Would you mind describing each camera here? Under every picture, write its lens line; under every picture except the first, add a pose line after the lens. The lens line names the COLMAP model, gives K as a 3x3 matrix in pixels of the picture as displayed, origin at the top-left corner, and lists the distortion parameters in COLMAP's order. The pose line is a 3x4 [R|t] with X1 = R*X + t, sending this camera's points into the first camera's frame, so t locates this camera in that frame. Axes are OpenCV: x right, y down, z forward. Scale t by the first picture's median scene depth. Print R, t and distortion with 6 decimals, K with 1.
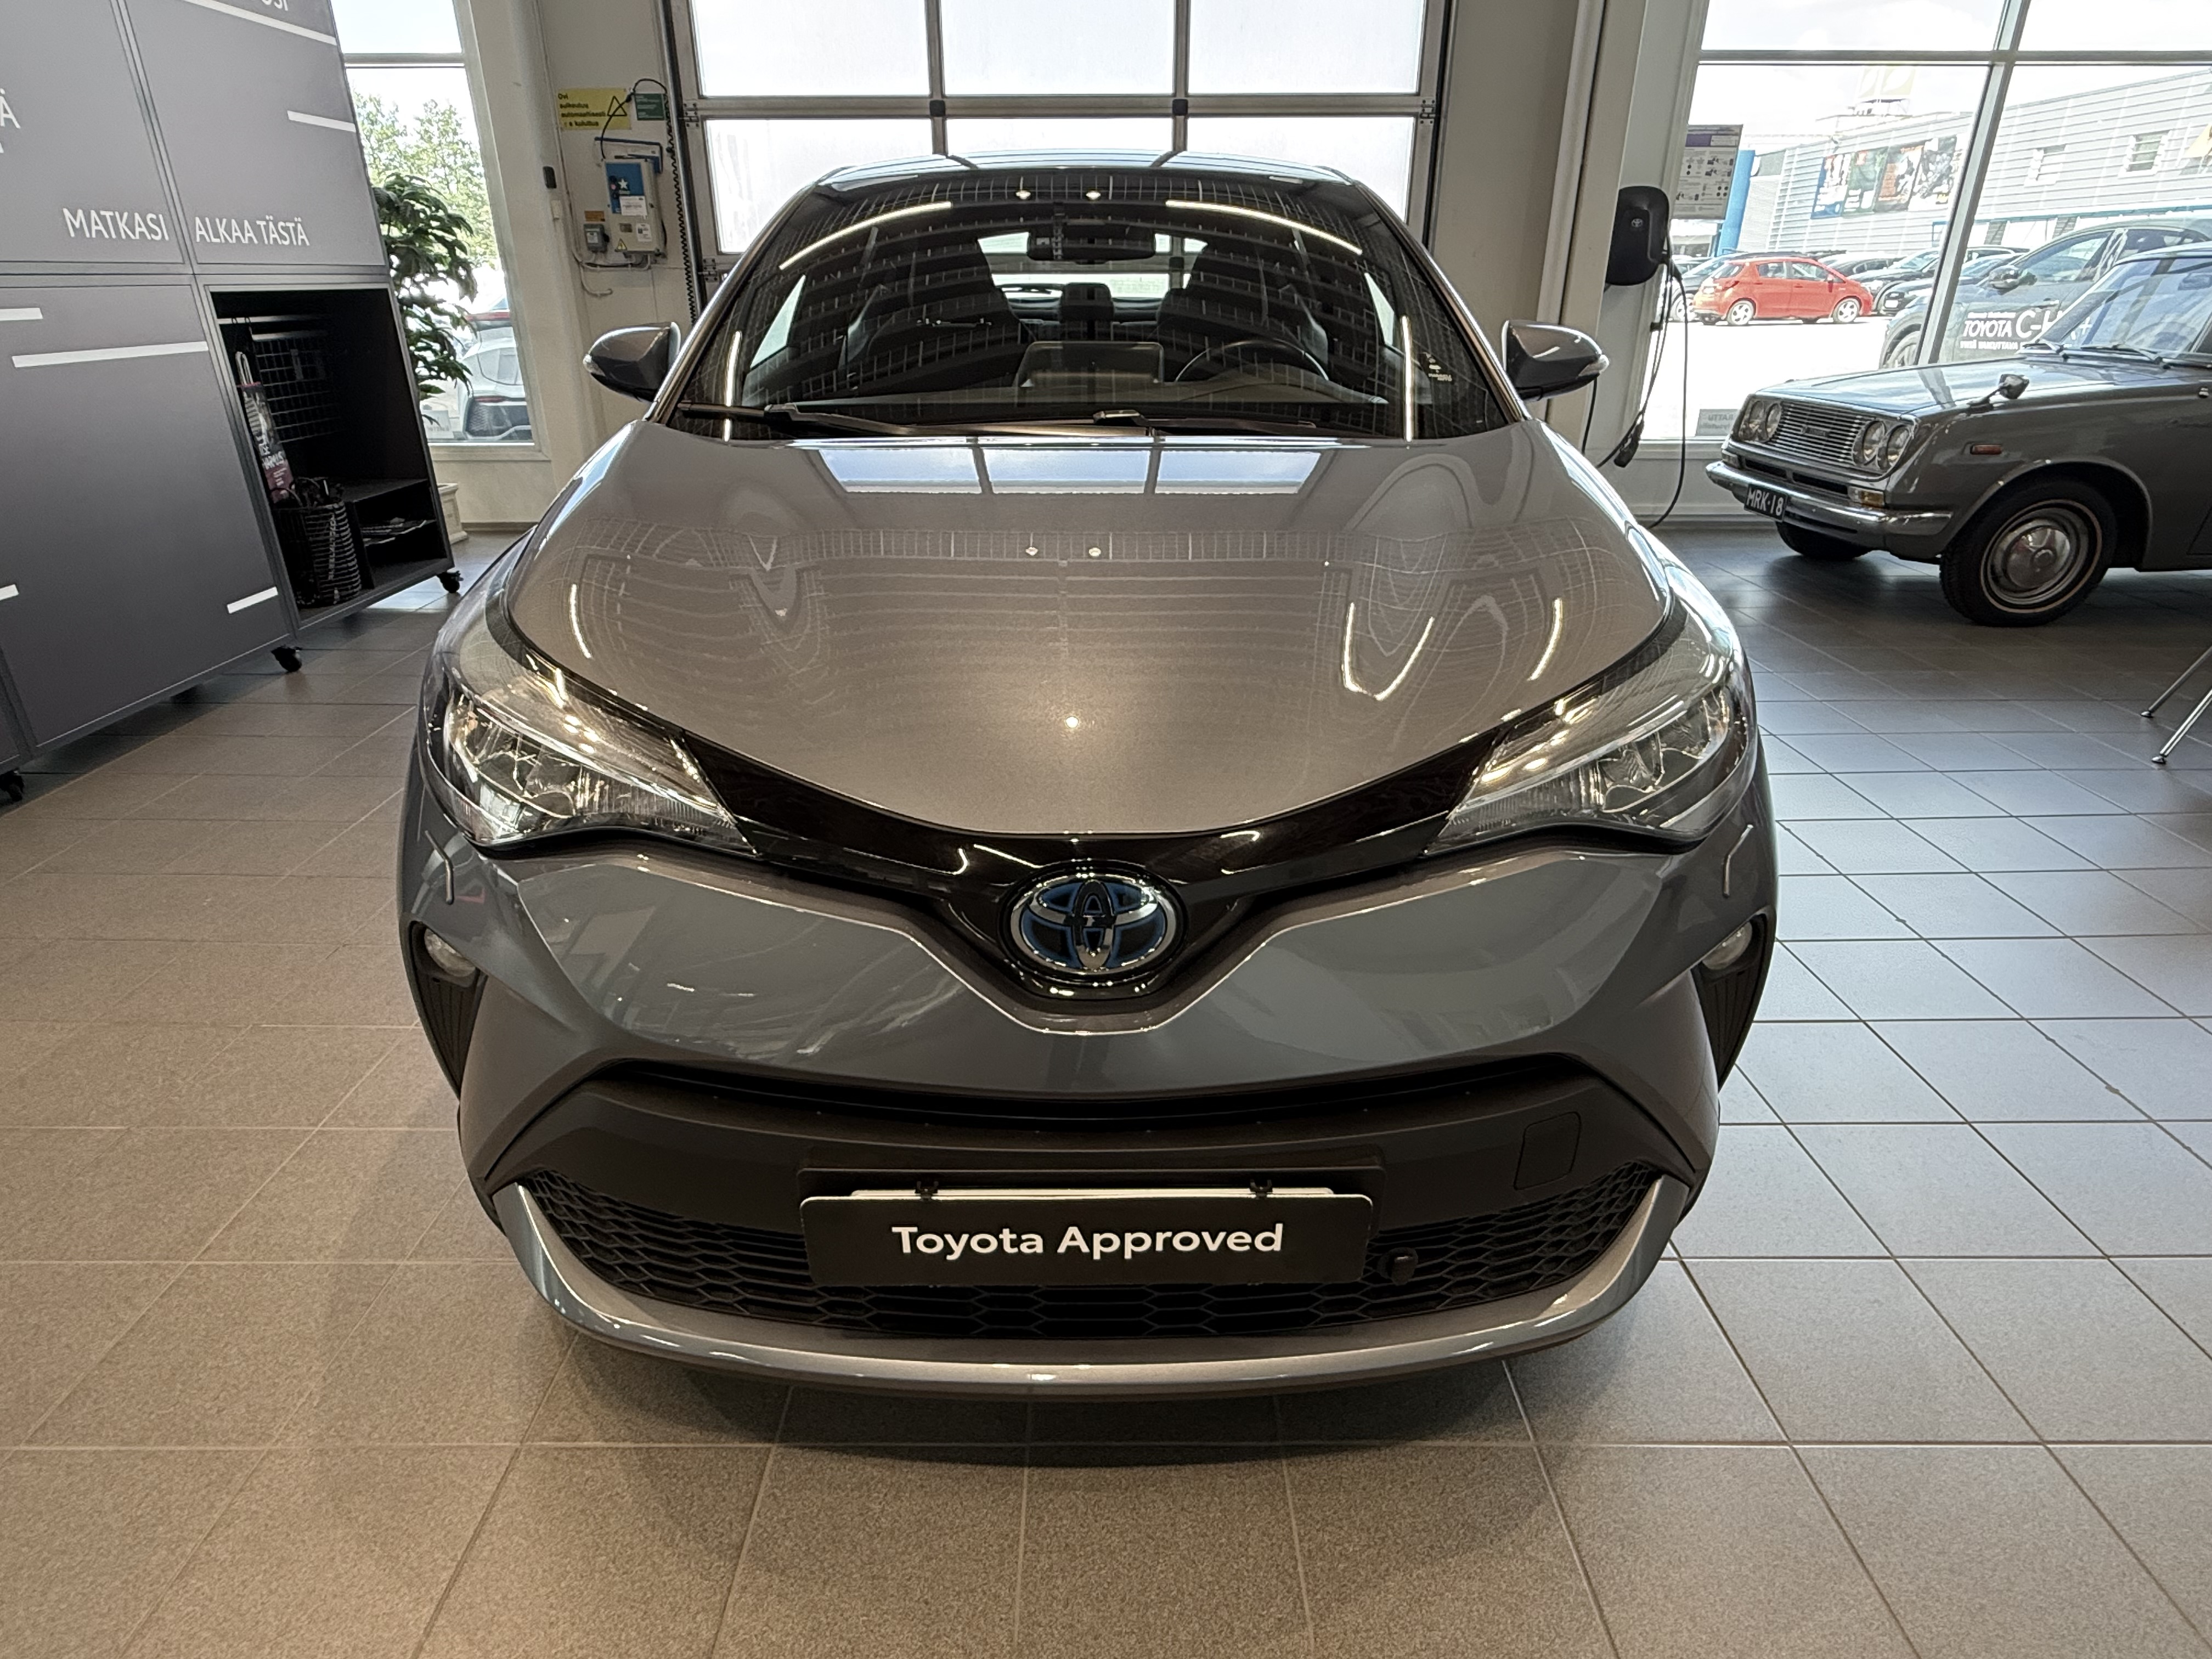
lens RADIAL K [[1225.4, 0, 1109.4], [0, 1225.4, 831.5], [0, 0, 1]] dist [-0.000322, 0.001798]
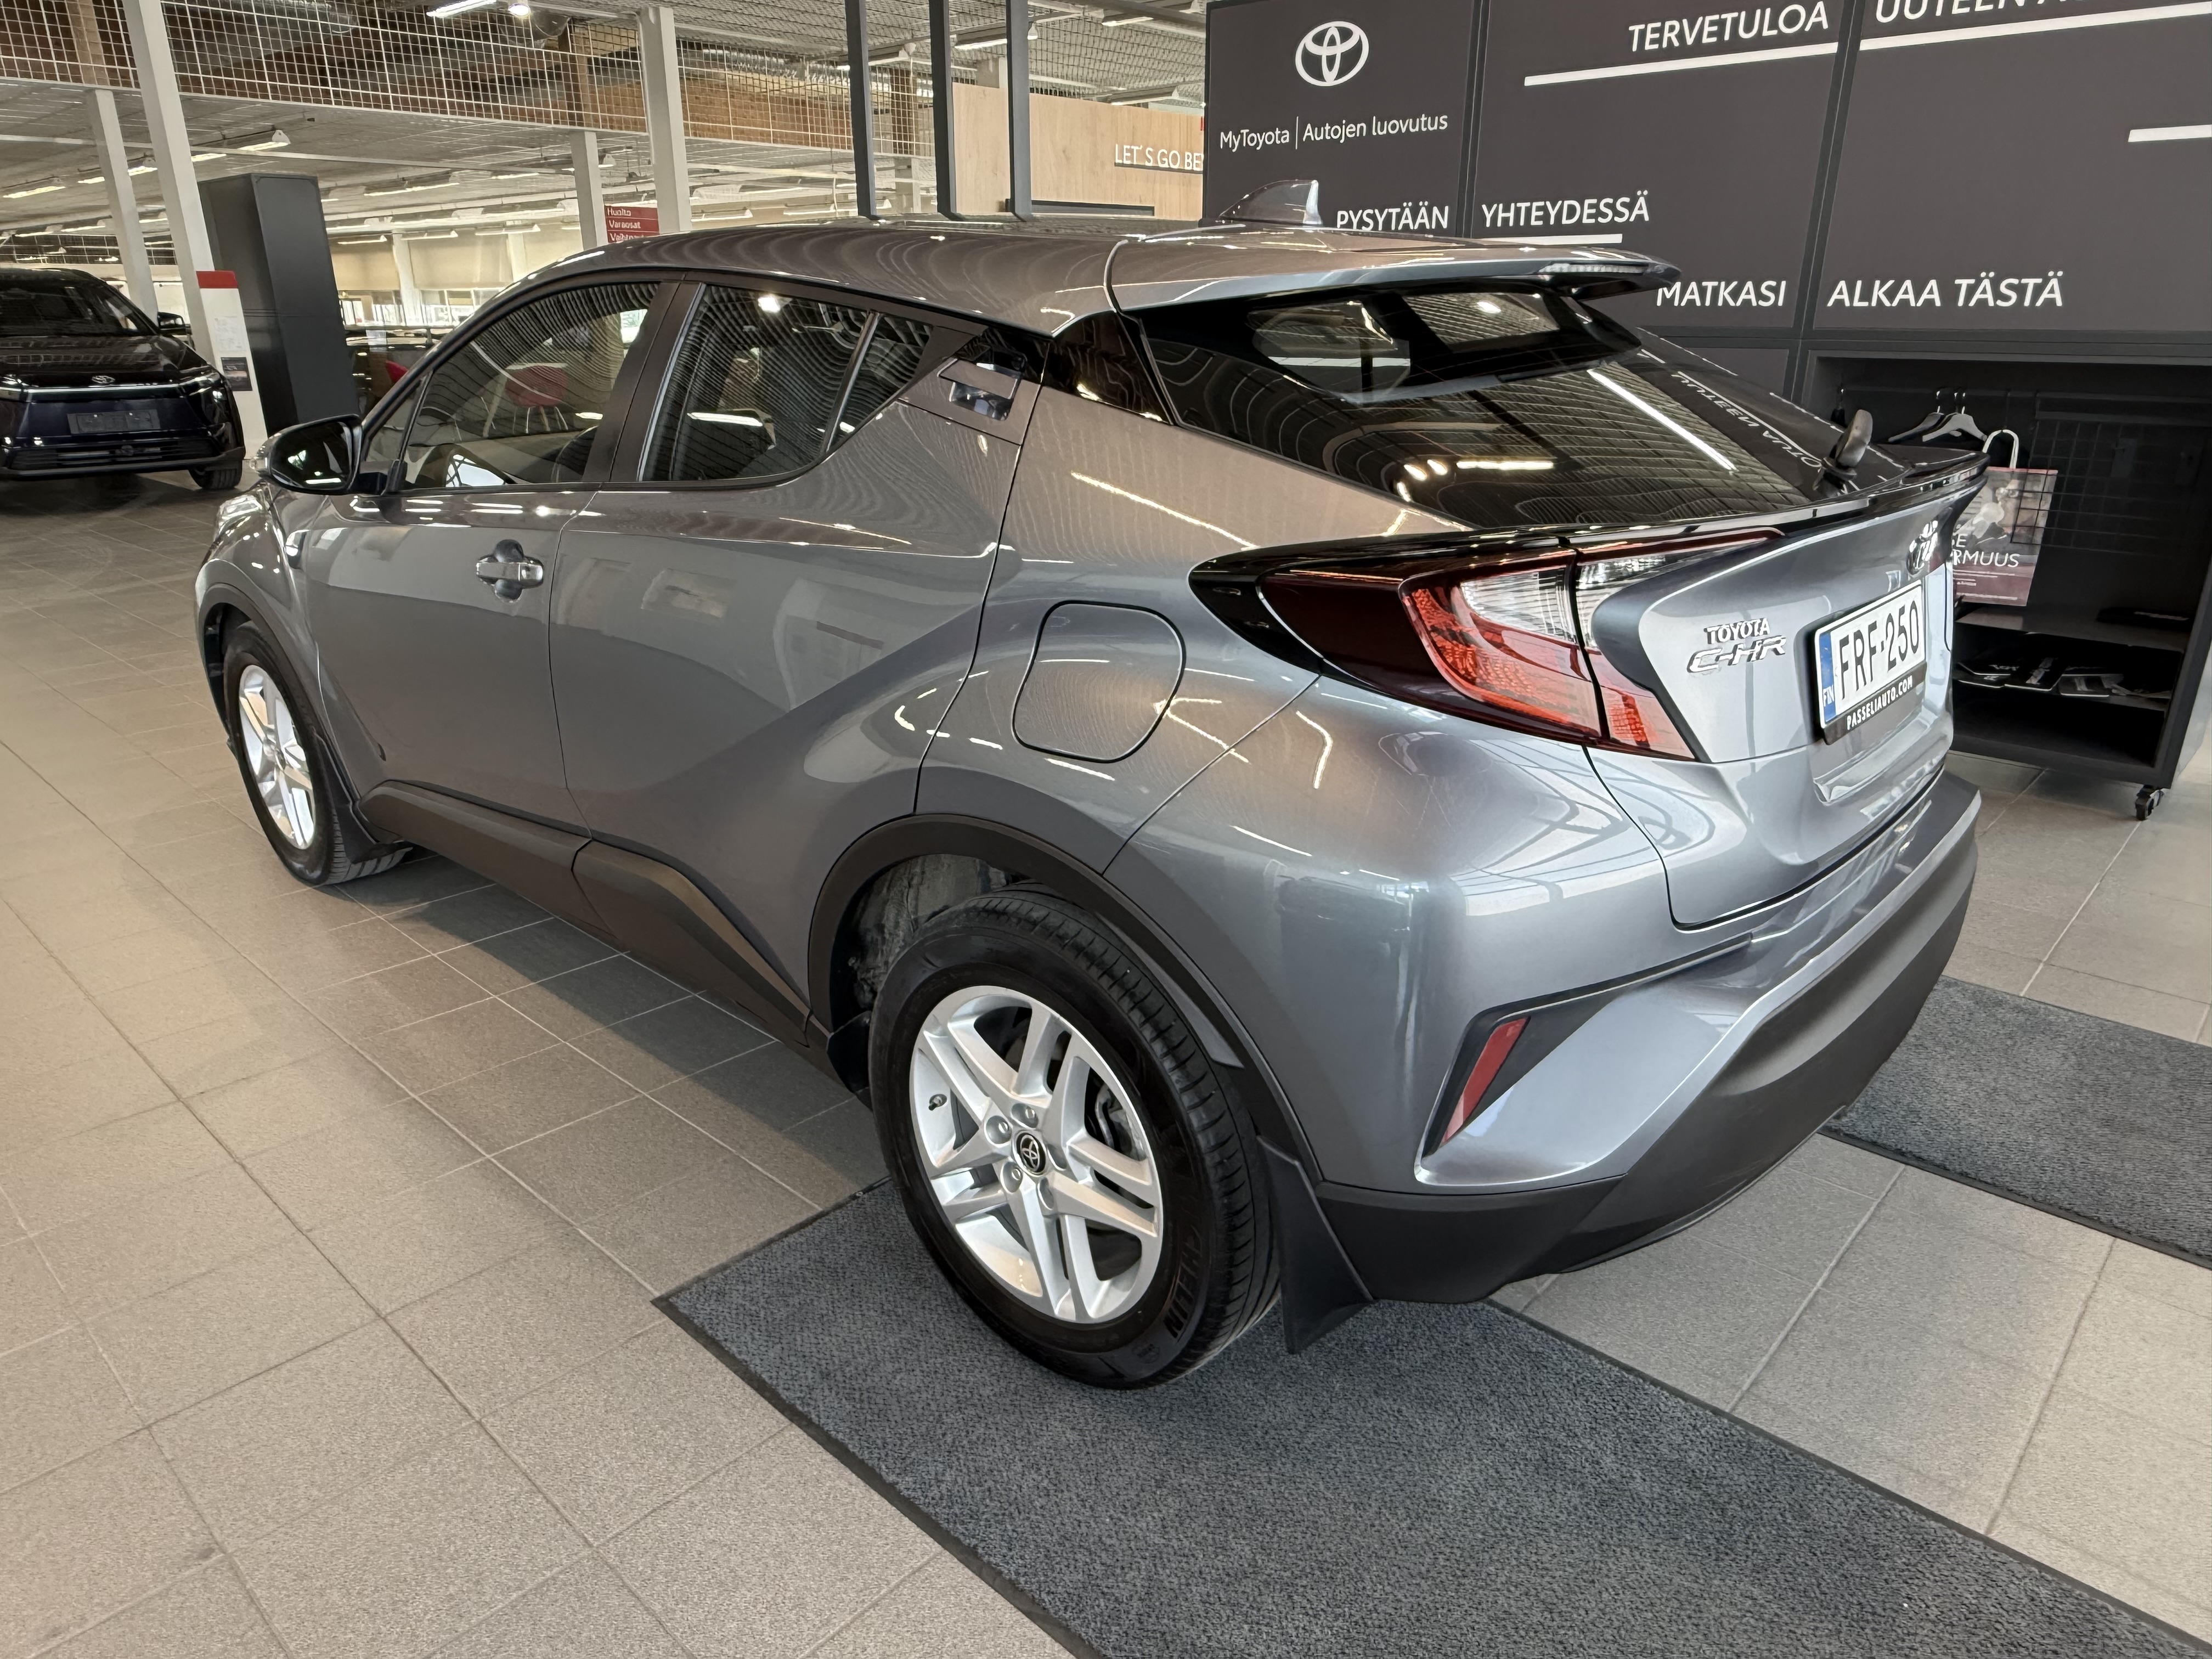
lens RADIAL K [[1419.1, 0, 1108.4], [0, 1419.1, 830.2], [0, 0, 1]] dist [-0.000405, -0.000025]
pose [[-0.679363, 0.258334, -0.686826, 0.445999], [-0.302157, 0.754467, 0.582649, -0.590088], [0.668706, 0.603360, -0.434499, 1.231743]]
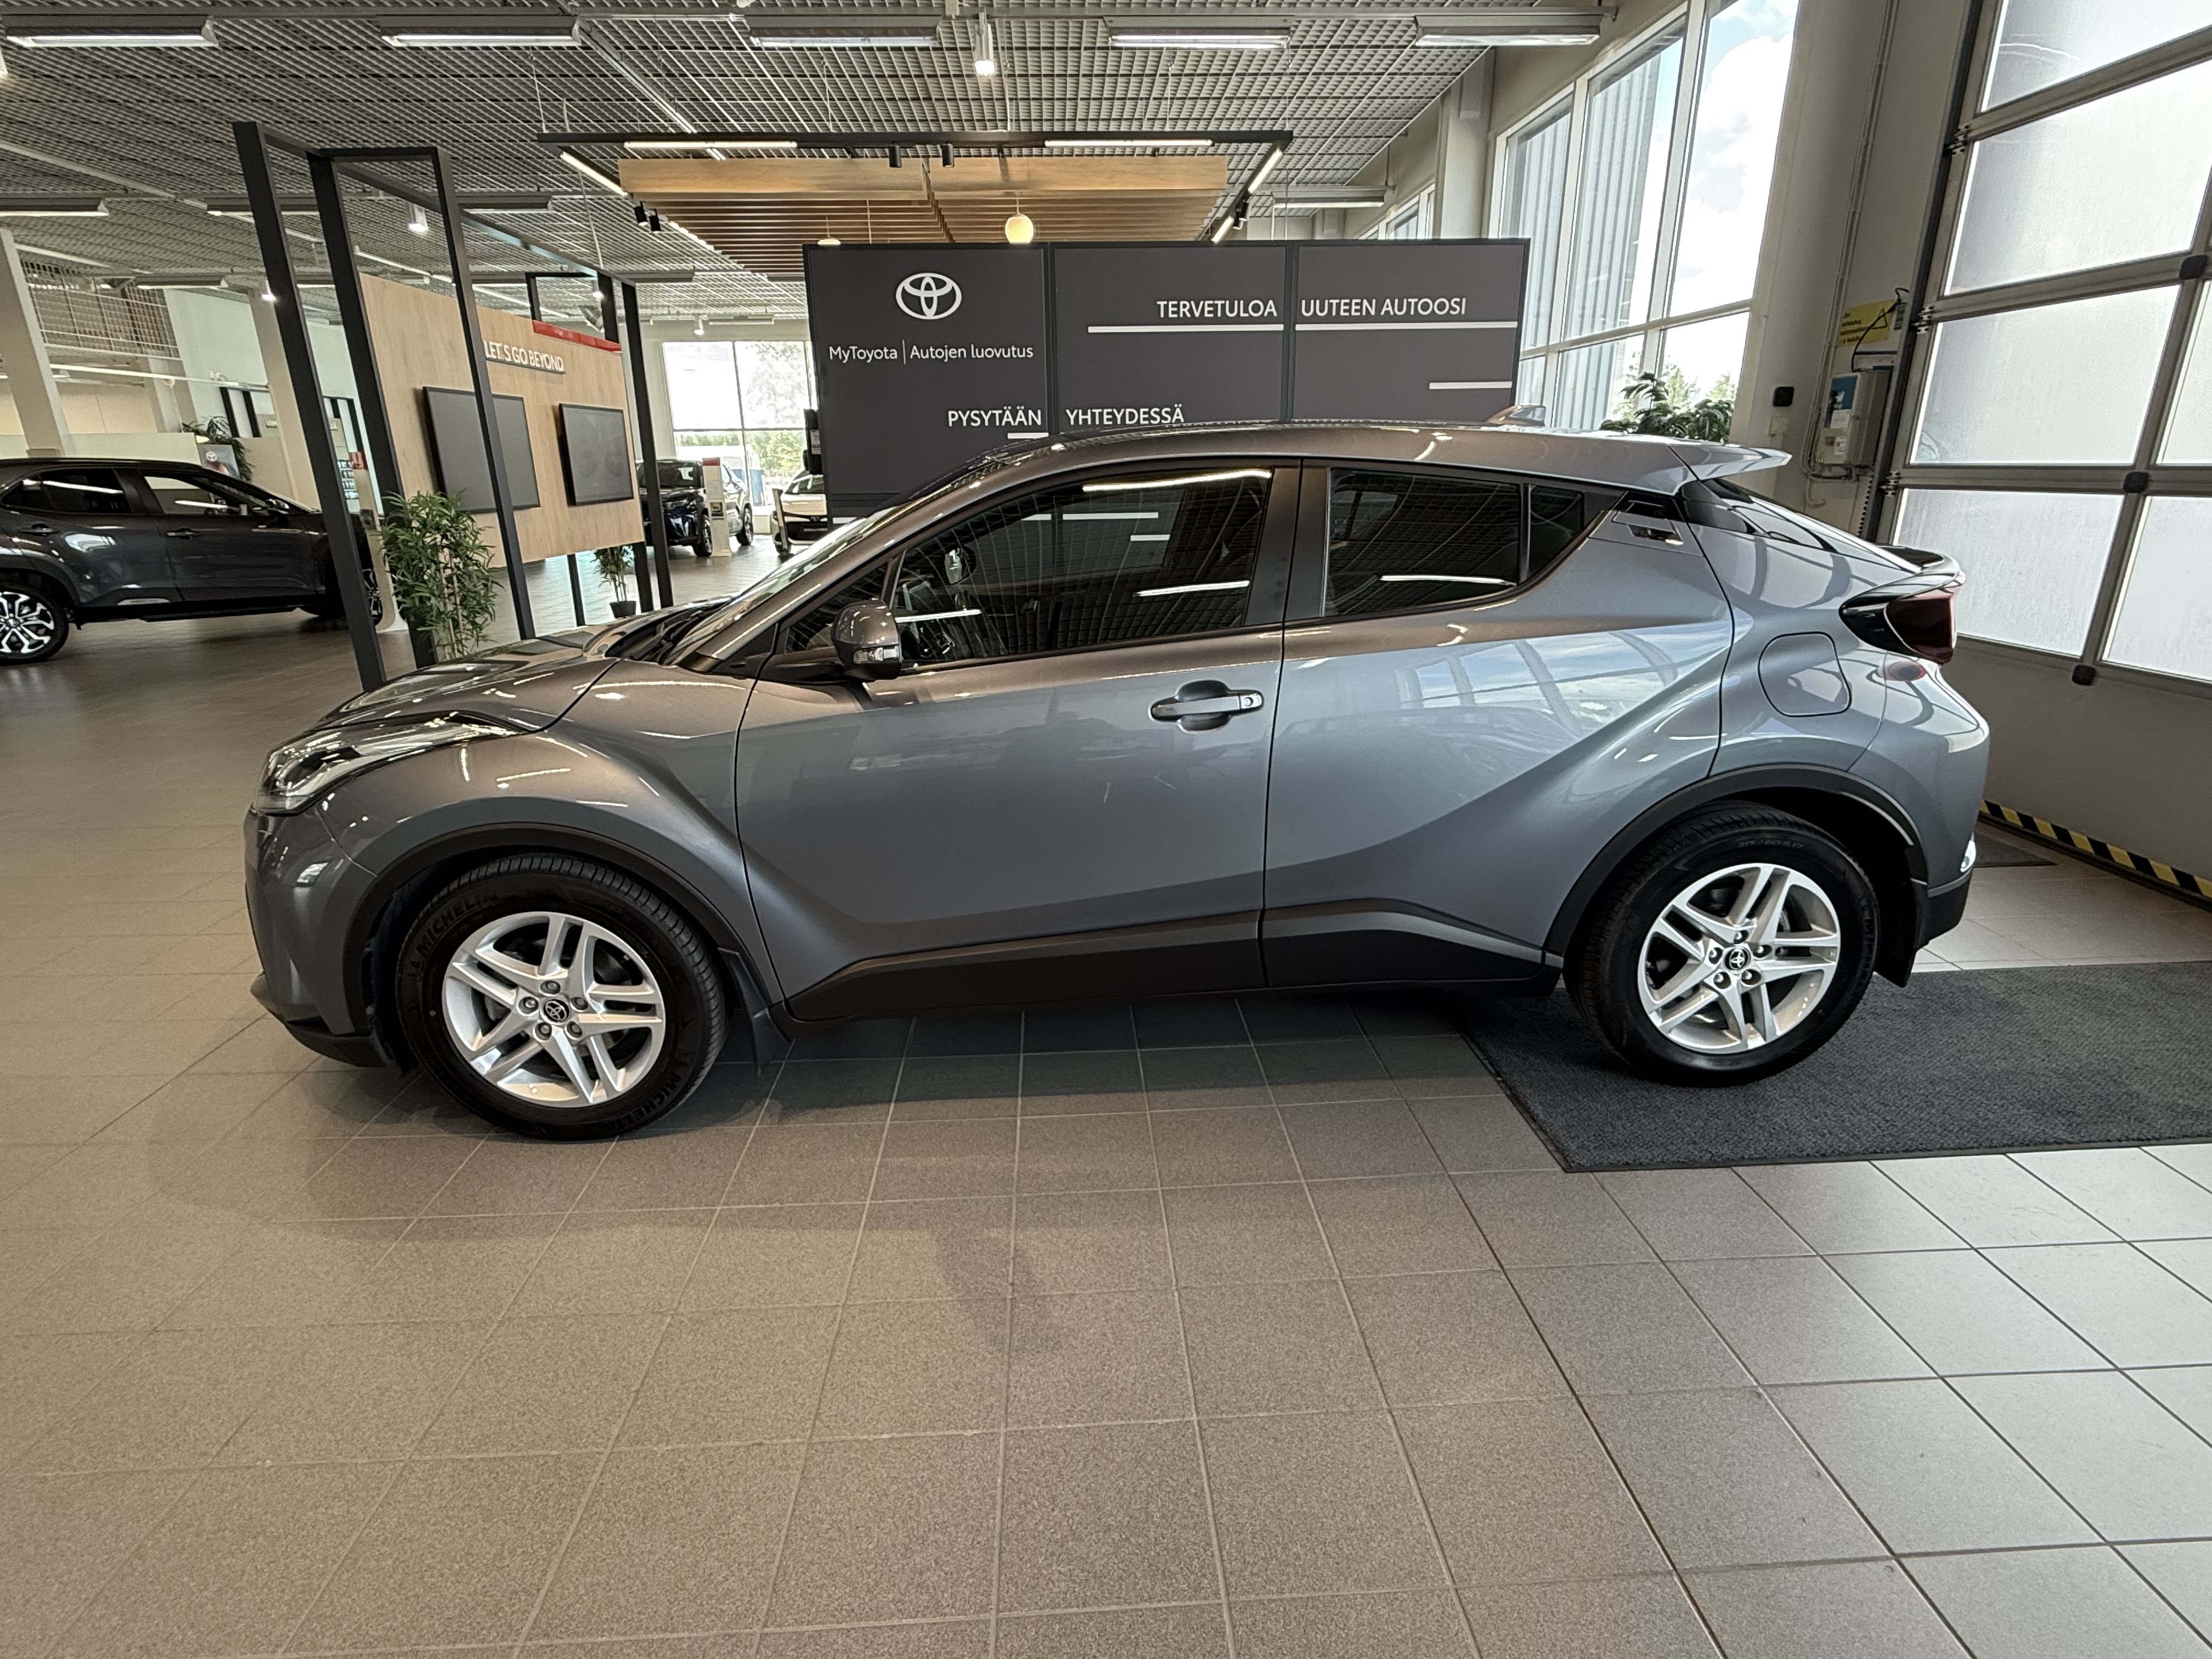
lens RADIAL K [[1107.6, 0, 1108.3], [0, 1107.6, 827.8], [0, 0, 1]] dist [0.000545, -0.000146]
pose [[0.049725, 0.311055, -0.949090, 0.720876], [-0.399660, 0.877065, 0.266511, -0.327526], [0.915314, 0.366061, 0.167929, 0.631012]]
